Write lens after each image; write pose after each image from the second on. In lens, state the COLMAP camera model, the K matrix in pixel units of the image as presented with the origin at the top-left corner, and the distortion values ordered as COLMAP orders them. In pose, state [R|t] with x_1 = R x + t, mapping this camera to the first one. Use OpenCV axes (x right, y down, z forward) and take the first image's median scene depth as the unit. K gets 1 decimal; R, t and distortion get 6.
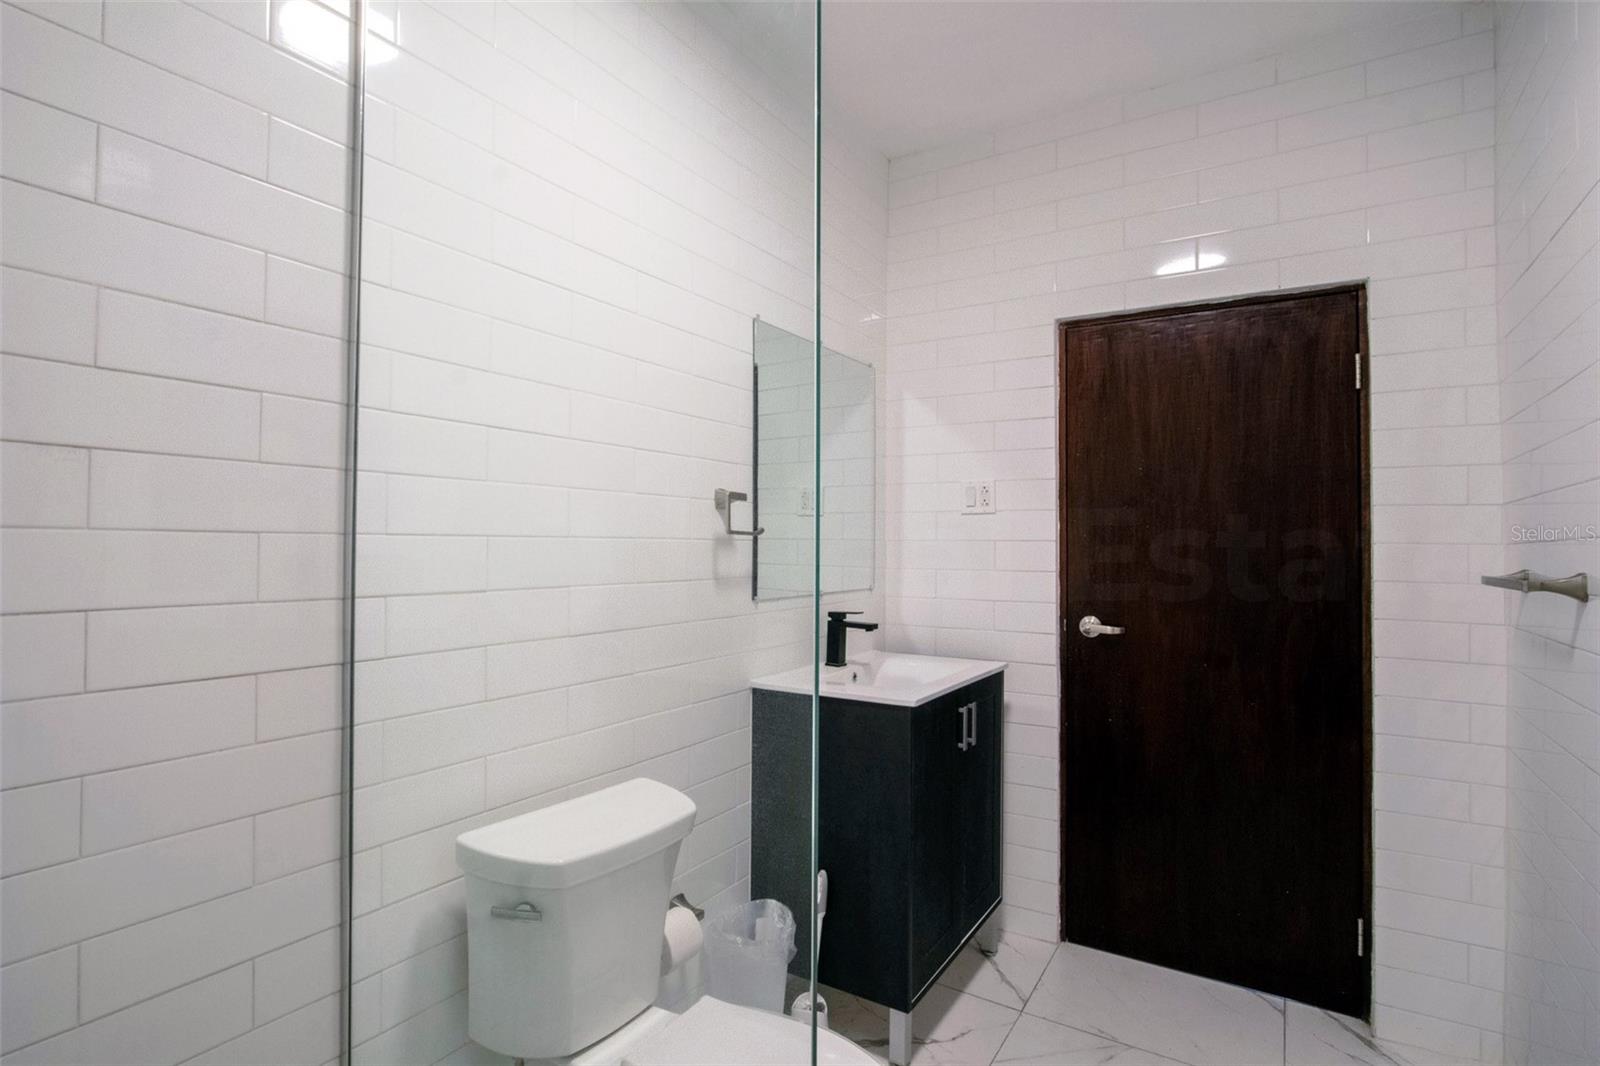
lens RADIAL K [[833.9, 0, 749.6], [0, 833.9, 530.7], [0, 0, 1]] dist [0.002986, 0.002013]
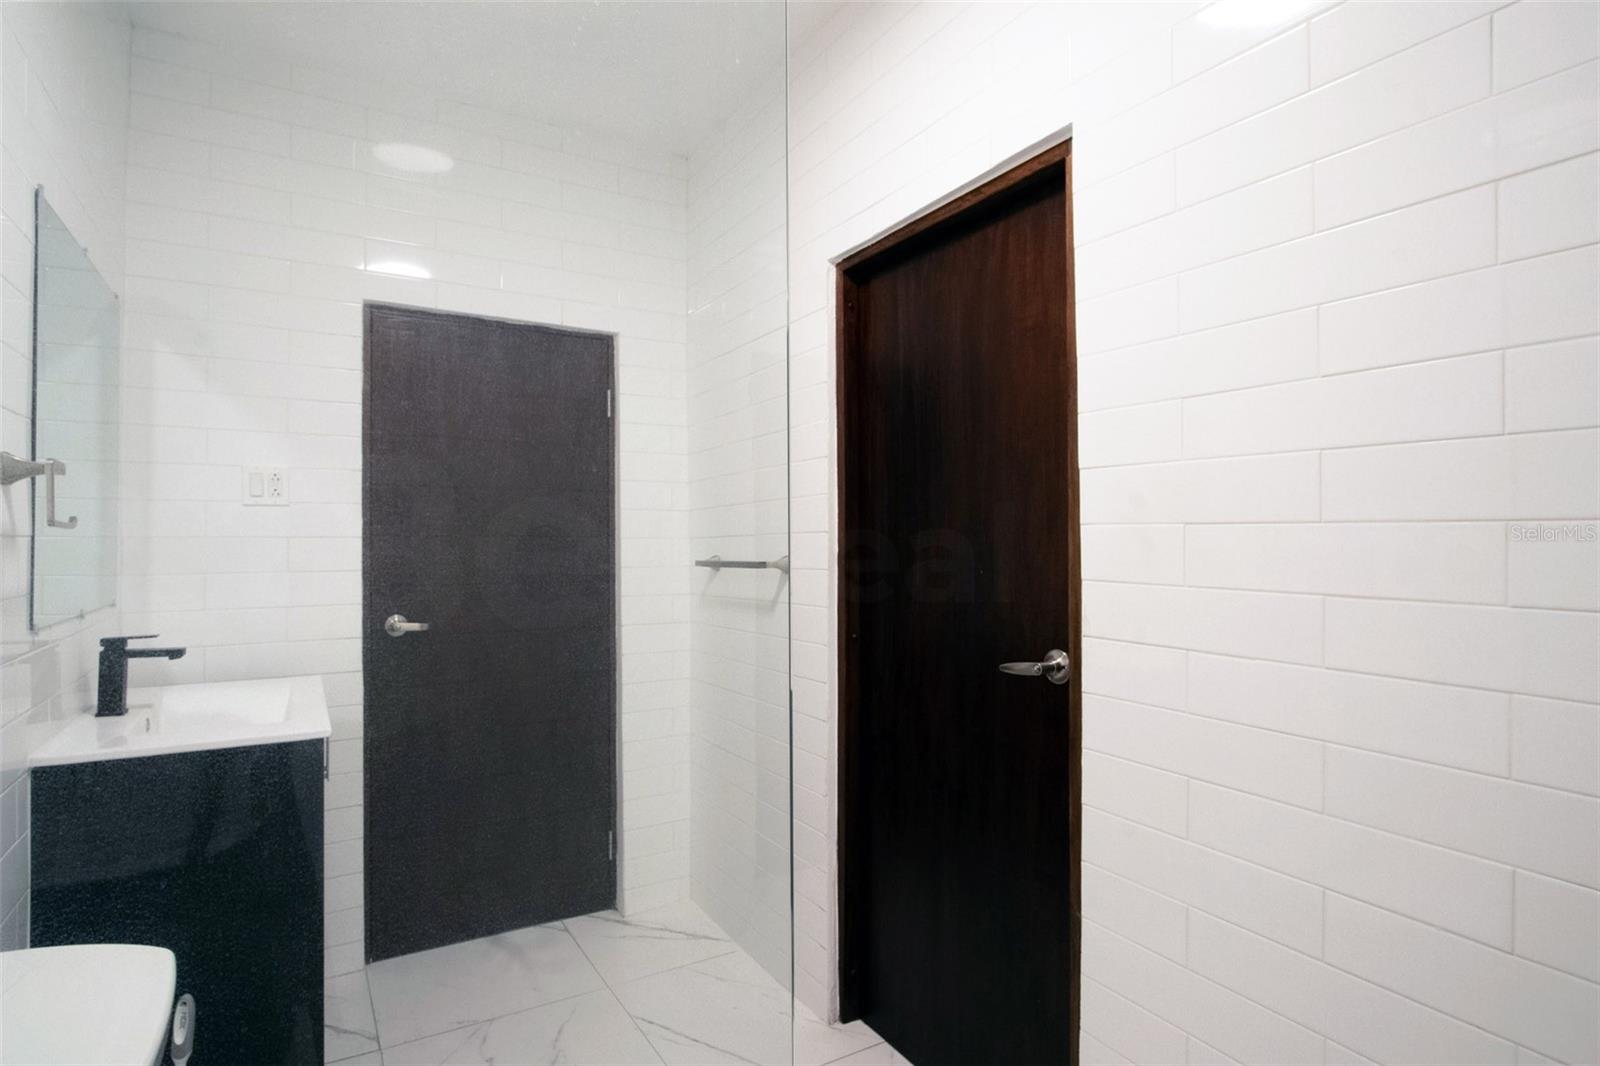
lens RADIAL K [[833.9, 0, 749.6], [0, 833.9, 530.7], [0, 0, 1]] dist [0.002986, 0.002013]
pose [[0.469351, 0.004492, 0.883000, -0.269623], [-0.006059, 0.999980, -0.001866, 0.004322], [-0.882991, -0.004474, 0.469369, 0.192626]]
